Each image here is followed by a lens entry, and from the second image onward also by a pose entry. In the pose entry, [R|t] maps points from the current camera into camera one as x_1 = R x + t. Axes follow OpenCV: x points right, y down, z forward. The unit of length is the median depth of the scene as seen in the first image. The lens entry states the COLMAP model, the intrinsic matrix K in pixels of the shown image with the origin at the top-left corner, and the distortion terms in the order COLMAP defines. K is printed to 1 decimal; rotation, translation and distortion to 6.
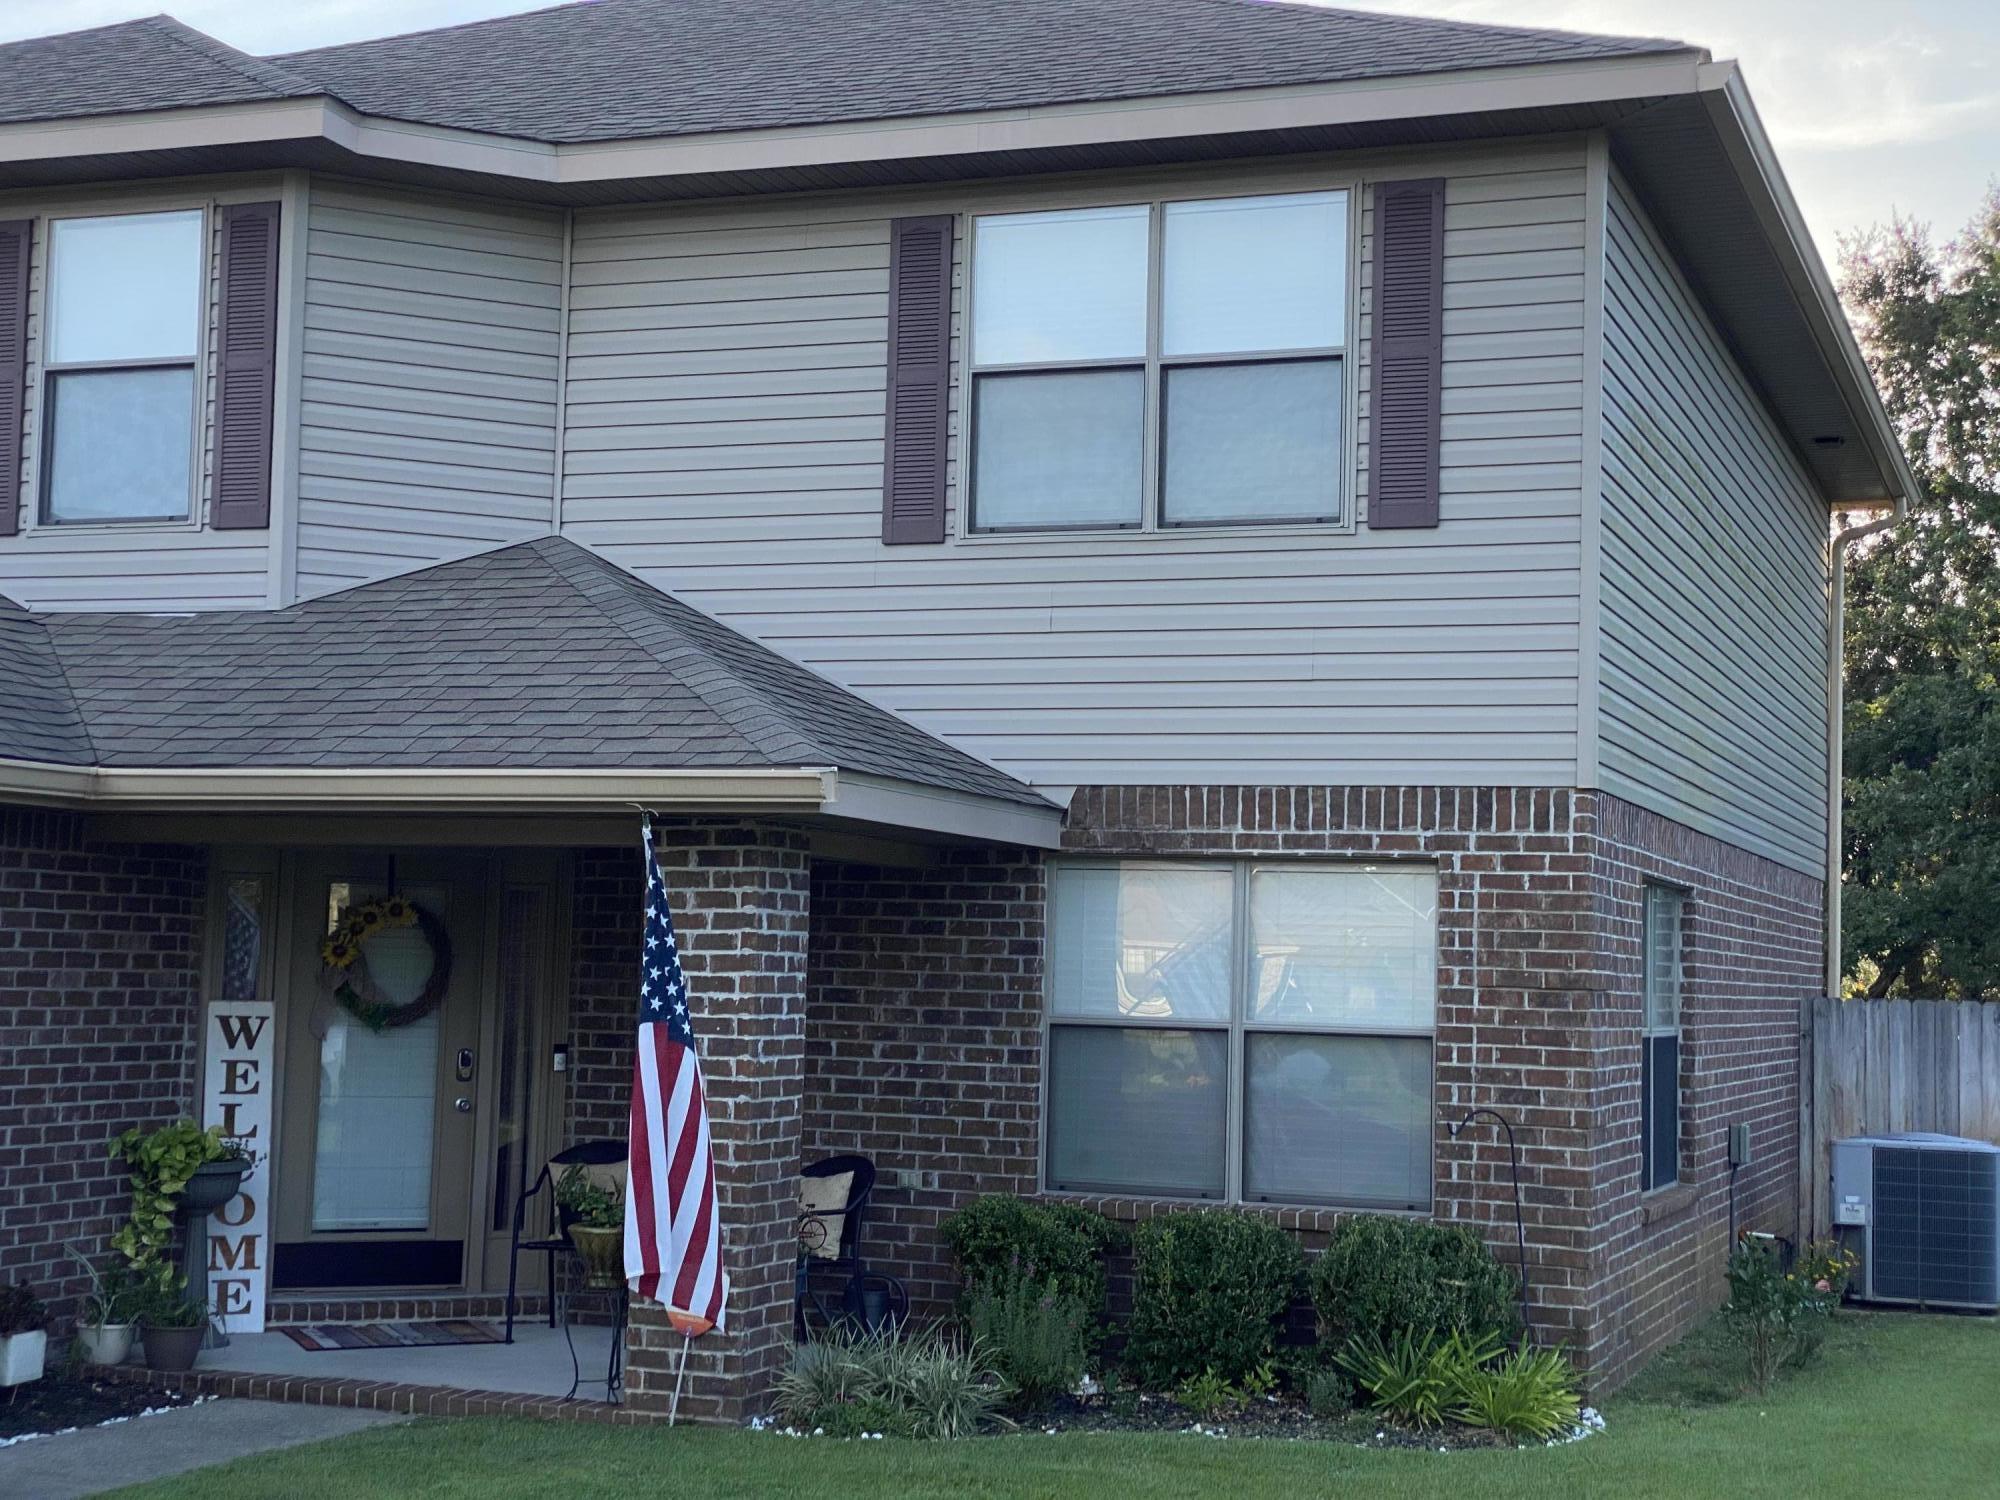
lens RADIAL K [[3014.4, 0, 996.2], [0, 3014.4, 740.5], [0, 0, 1]] dist [0.058962, 0.000000]
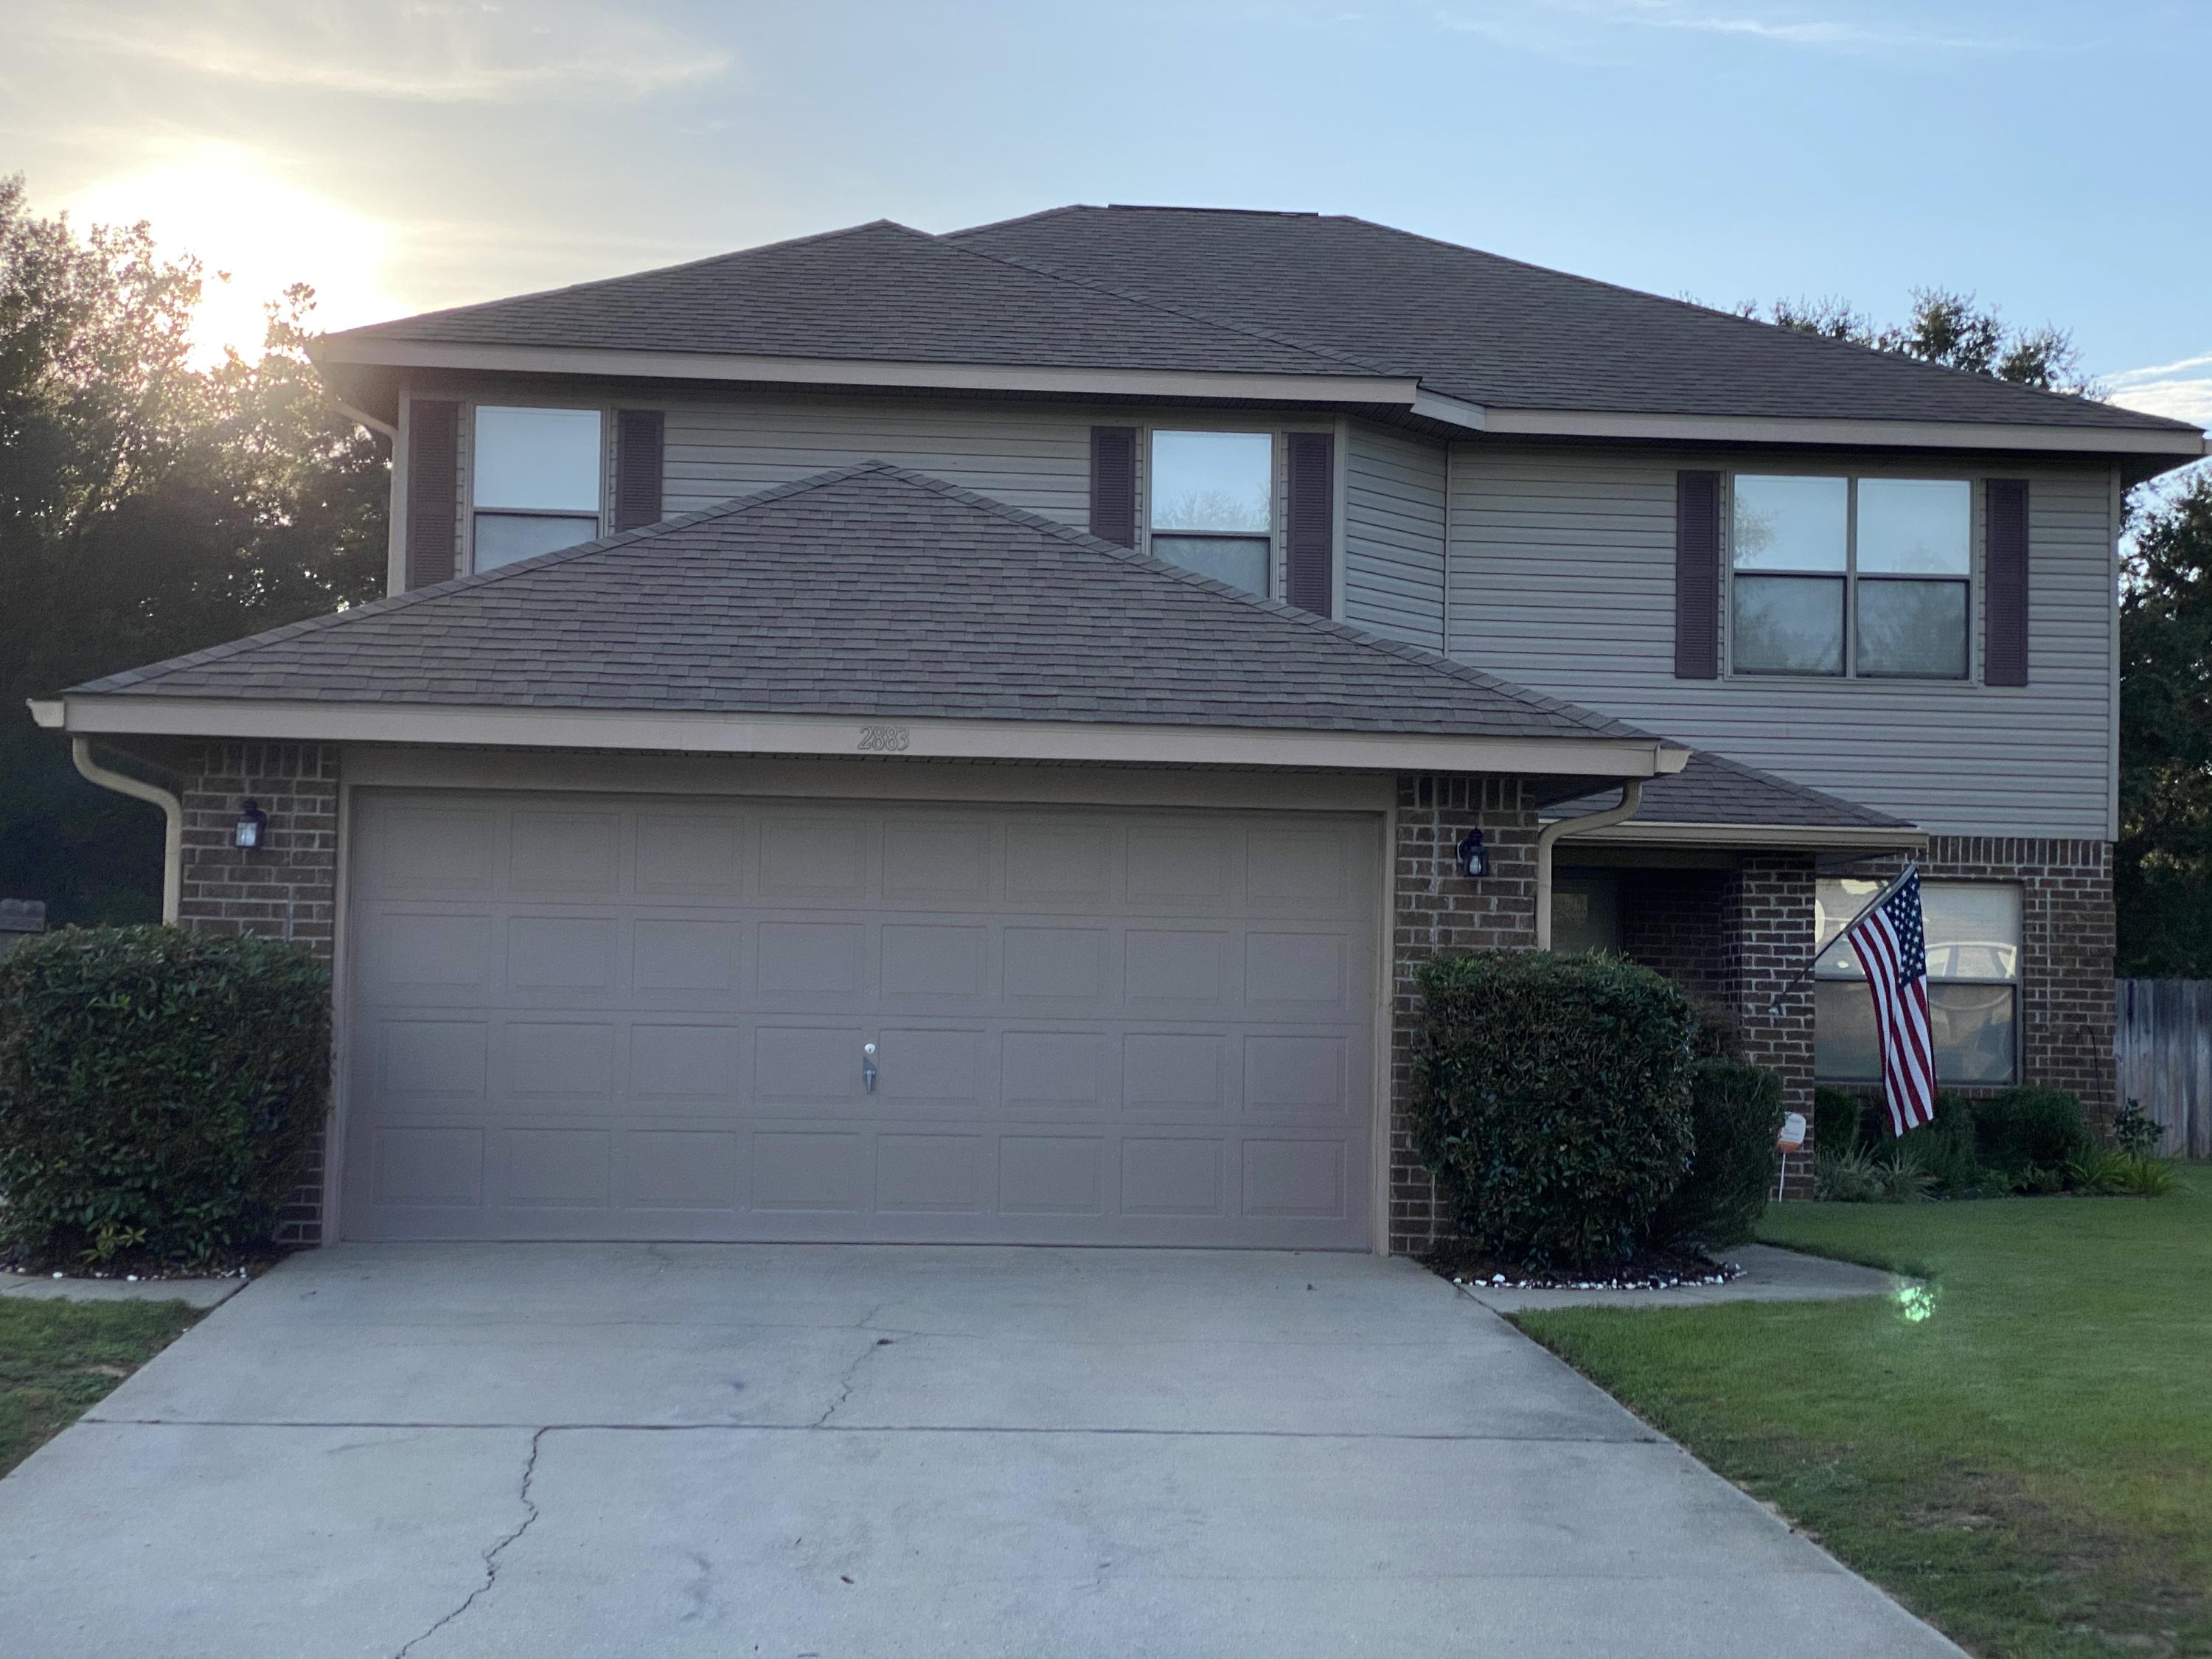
lens RADIAL K [[3333.9, 0, 1107.3], [0, 3333.9, 836.3], [0, 0, 1]] dist [0.058962, 0.000000]
pose [[0.910042, 0.016125, 0.414202, -1.204943], [-0.029384, 0.999239, 0.025659, -0.020948], [-0.413473, -0.035521, 0.909823, -0.552939]]
